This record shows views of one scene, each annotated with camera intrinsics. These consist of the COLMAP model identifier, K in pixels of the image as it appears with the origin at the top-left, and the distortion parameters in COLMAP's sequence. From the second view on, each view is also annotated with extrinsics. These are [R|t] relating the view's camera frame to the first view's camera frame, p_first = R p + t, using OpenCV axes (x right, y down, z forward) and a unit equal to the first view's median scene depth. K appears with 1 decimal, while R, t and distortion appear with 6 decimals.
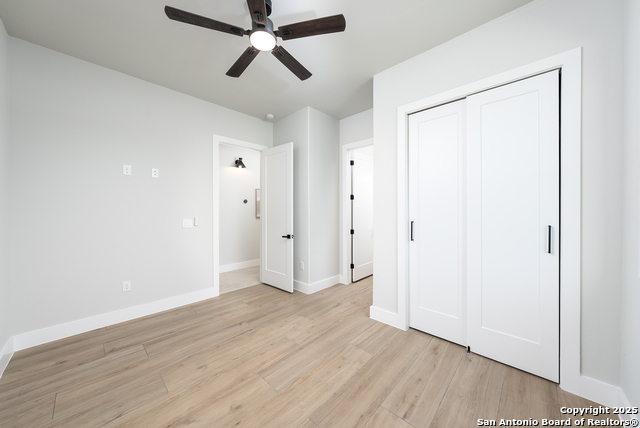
lens RADIAL K [[221.9, 0, 316.4], [0, 221.9, 210.6], [0, 0, 1]] dist [-0.000323, -0.000022]
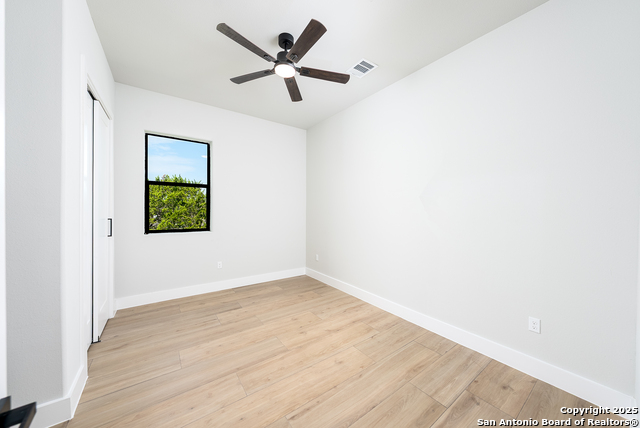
lens RADIAL K [[221.9, 0, 316.4], [0, 221.9, 210.6], [0, 0, 1]] dist [-0.000323, -0.000022]
pose [[-0.982220, -0.003864, 0.187693, -0.597151], [-0.003367, 0.999990, 0.002966, -0.003312], [-0.187703, 0.002281, -0.982223, 2.019707]]
